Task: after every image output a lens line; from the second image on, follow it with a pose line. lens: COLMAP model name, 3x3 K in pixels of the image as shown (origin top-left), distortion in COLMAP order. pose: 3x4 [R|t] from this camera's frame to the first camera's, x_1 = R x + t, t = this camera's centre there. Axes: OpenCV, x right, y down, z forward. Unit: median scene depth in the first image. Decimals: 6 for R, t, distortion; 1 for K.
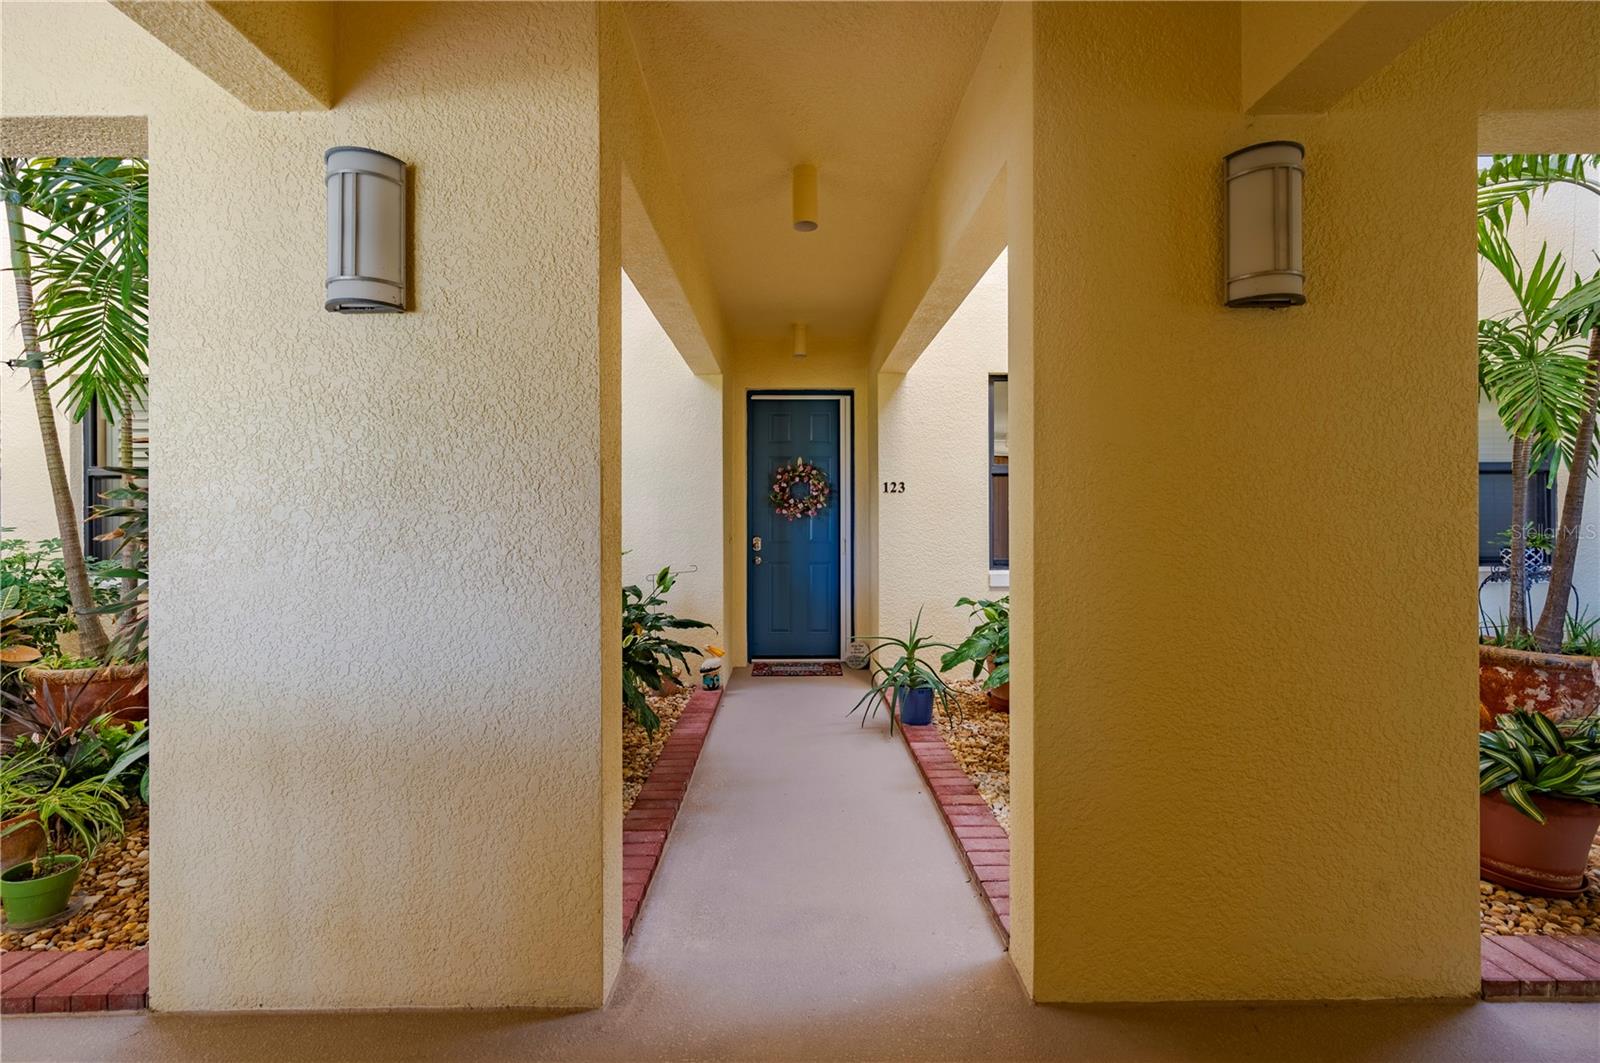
lens RADIAL K [[636.2, 0, 797.1], [0, 636.2, 529.2], [0, 0, 1]] dist [-0.004123, 0.001910]
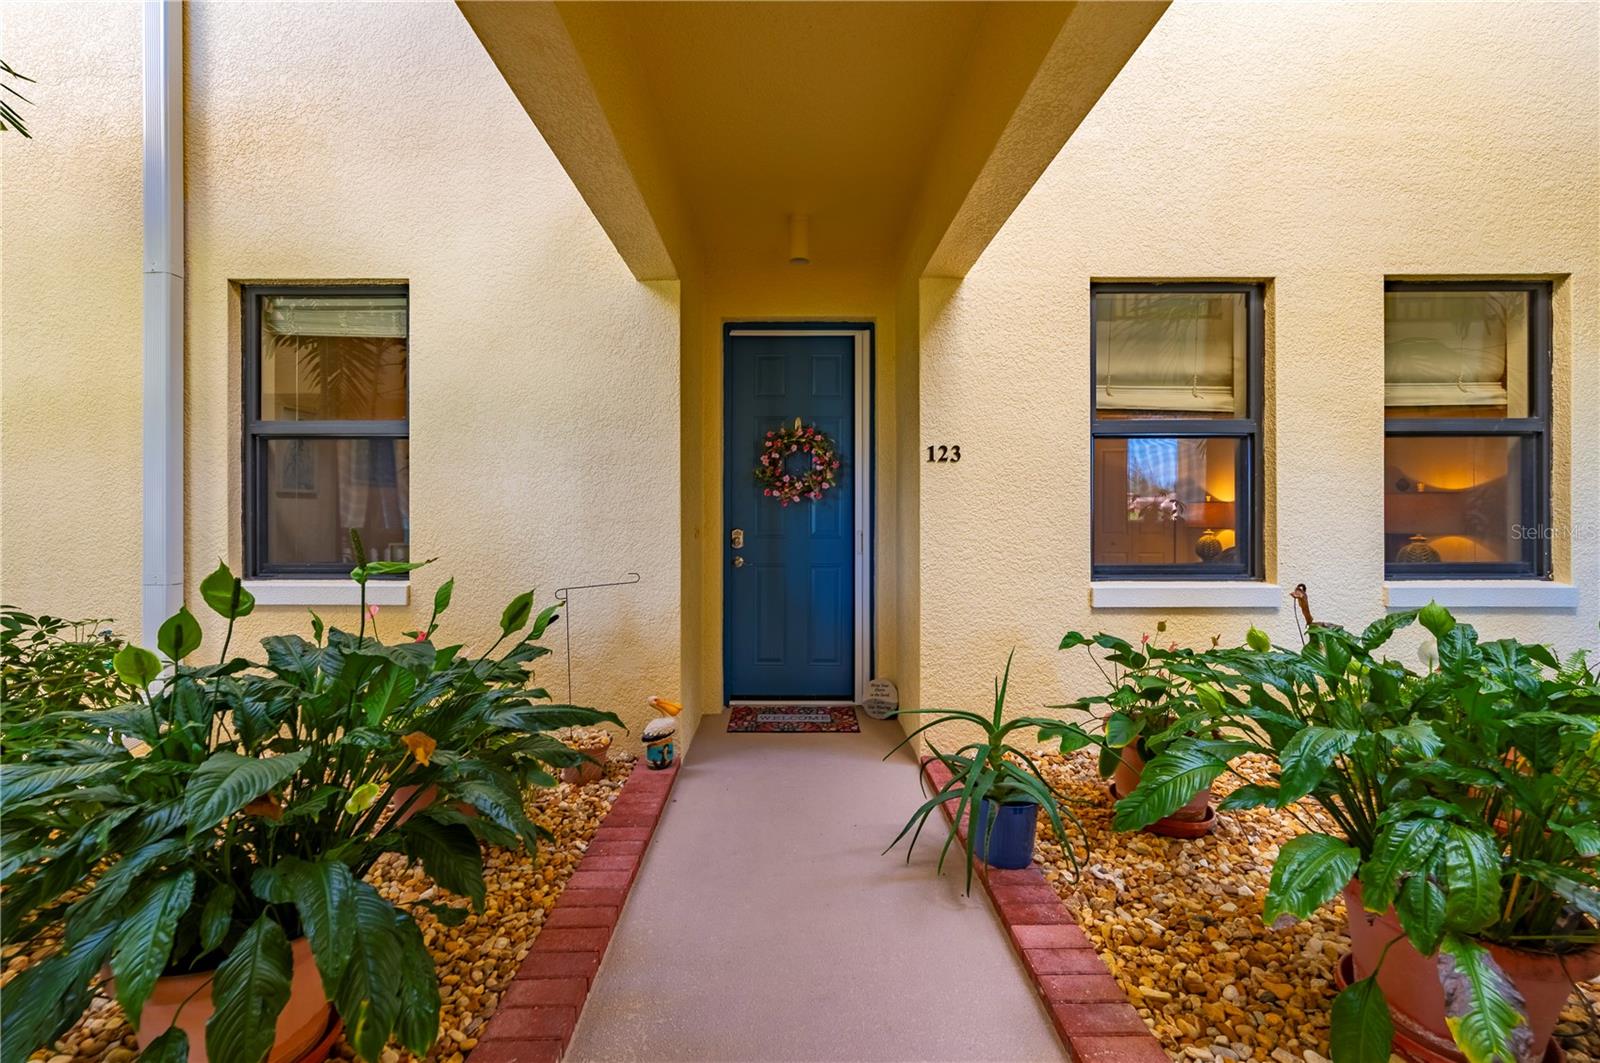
lens RADIAL K [[636.2, 0, 794.4], [0, 636.2, 519.4], [0, 0, 1]] dist [-0.004123, 0.001910]
pose [[0.999991, 0.003330, 0.002764, -0.001777], [-0.003326, 0.999993, -0.001774, 0.002834], [-0.002770, 0.001765, 0.999995, 0.350616]]
